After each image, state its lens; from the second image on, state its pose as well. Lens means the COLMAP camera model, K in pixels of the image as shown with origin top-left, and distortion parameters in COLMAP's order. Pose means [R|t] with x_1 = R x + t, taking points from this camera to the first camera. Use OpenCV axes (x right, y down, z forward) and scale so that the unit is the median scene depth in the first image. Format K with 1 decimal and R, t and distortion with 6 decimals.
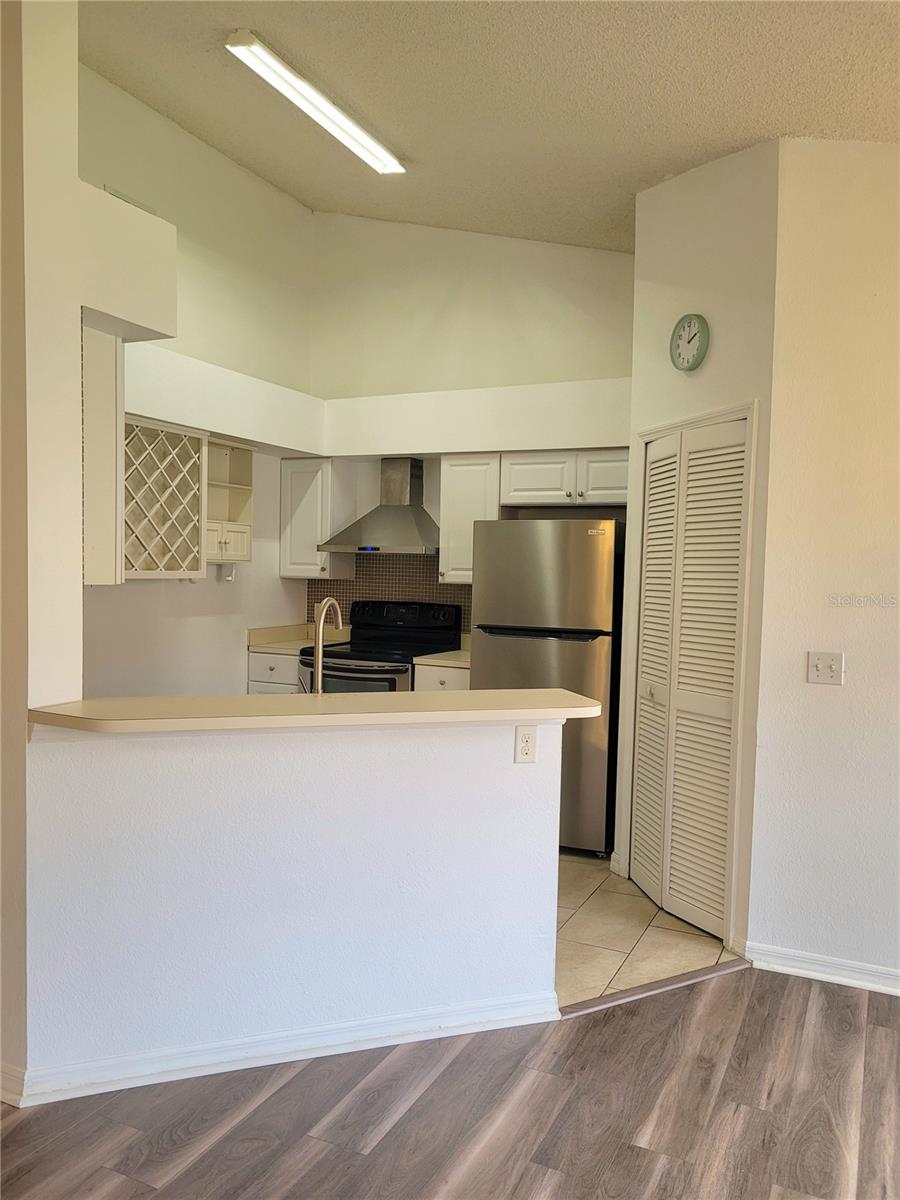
lens RADIAL K [[907.3, 0, 453.9], [0, 907.3, 608.3], [0, 0, 1]] dist [0.041977, -0.023631]
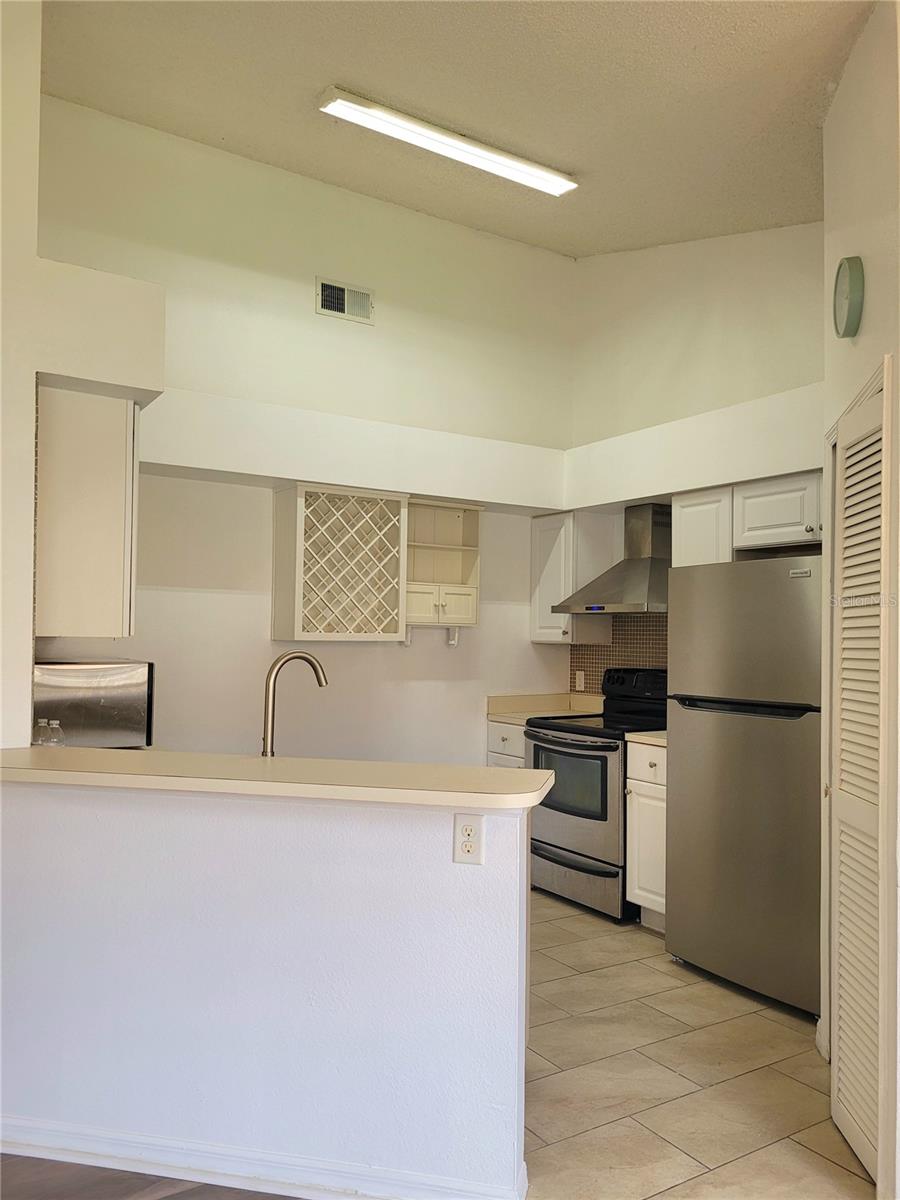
lens RADIAL K [[907.3, 0, 450.8], [0, 907.3, 607.7], [0, 0, 1]] dist [0.041977, -0.023631]
pose [[0.850212, -0.029313, -0.525624, 0.262144], [-0.016794, 0.996430, -0.082734, 0.010334], [0.526173, 0.079169, 0.846684, 0.179044]]
